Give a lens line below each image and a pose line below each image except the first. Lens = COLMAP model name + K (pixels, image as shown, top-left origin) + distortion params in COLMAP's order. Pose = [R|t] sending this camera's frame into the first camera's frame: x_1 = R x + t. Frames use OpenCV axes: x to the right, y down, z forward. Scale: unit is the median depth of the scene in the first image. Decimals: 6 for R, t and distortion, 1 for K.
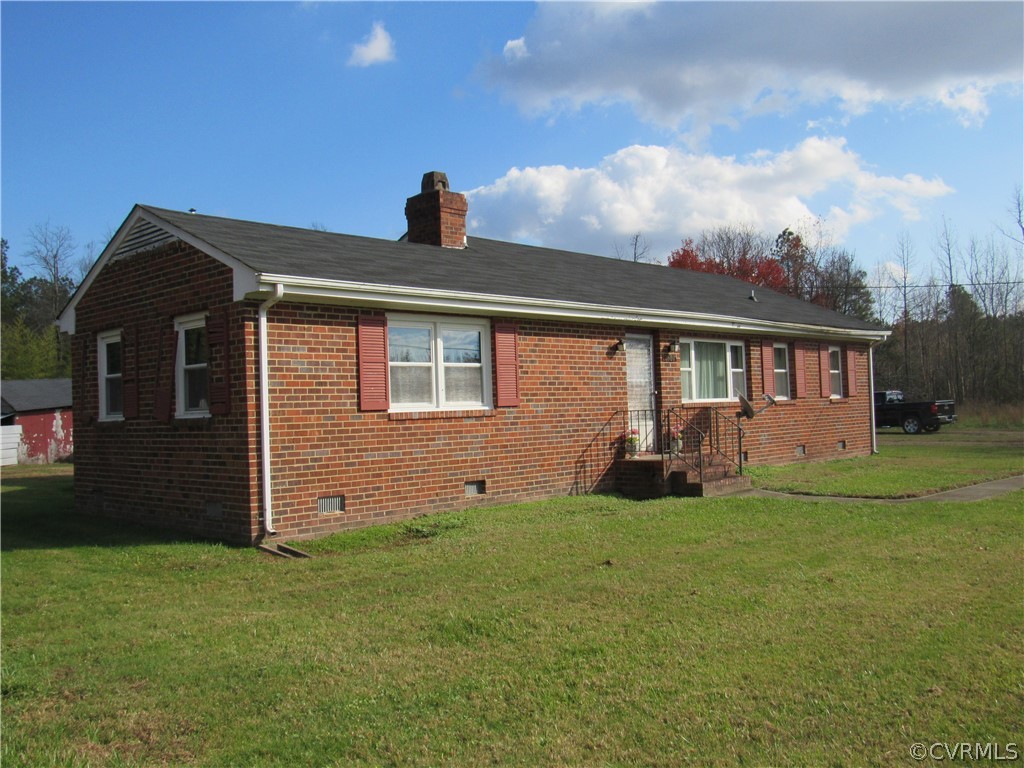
lens RADIAL K [[952.7, 0, 510.9], [0, 952.7, 384.7], [0, 0, 1]] dist [-0.046962, 0.000000]
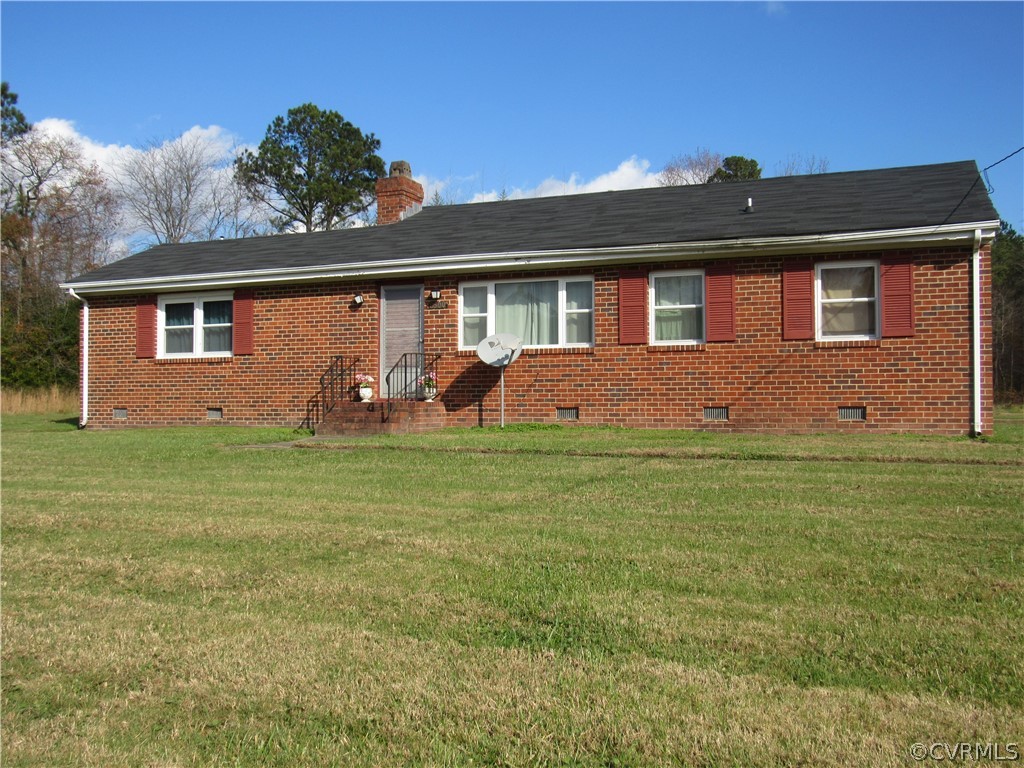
lens RADIAL K [[952.7, 0, 512.5], [0, 952.7, 382.4], [0, 0, 1]] dist [-0.046962, 0.000000]
pose [[0.369791, 0.011567, -0.929043, 1.256555], [0.016434, 0.999685, 0.018988, 0.039156], [0.928969, -0.022290, 0.369485, 0.792651]]
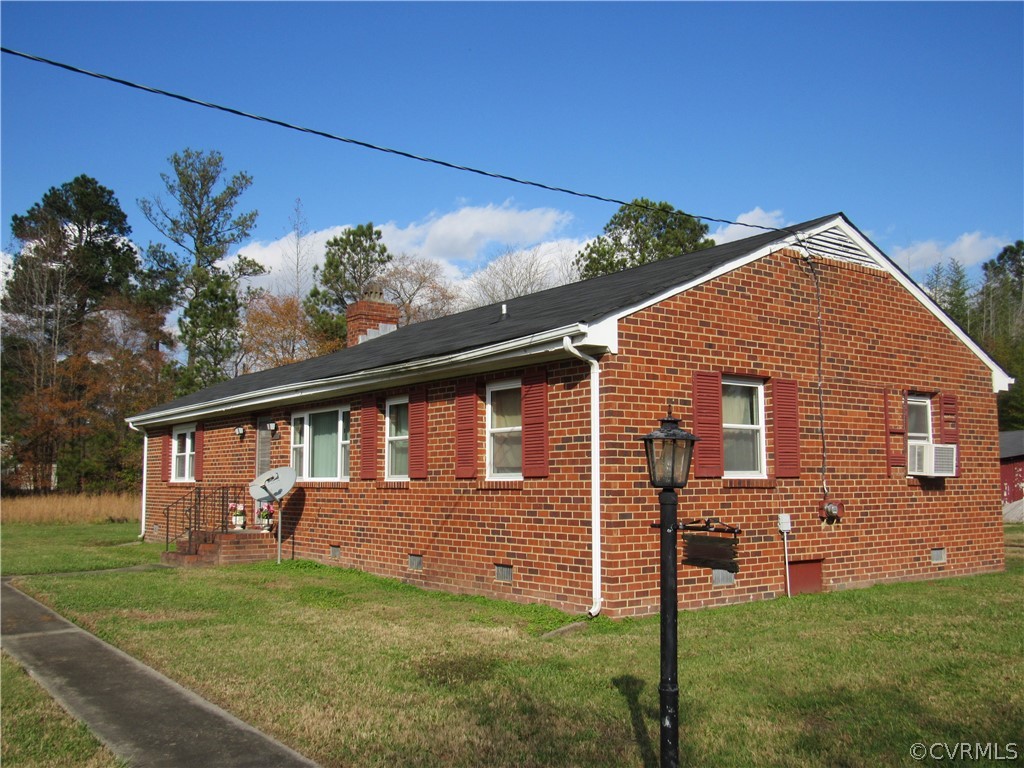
lens RADIAL K [[952.7, 0, 511.3], [0, 952.7, 382.1], [0, 0, 1]] dist [-0.046962, 0.000000]
pose [[-0.171008, -0.069427, -0.982821, 1.253190], [0.037253, 0.996345, -0.076864, 0.001237], [0.984565, -0.049757, -0.167797, 1.592694]]
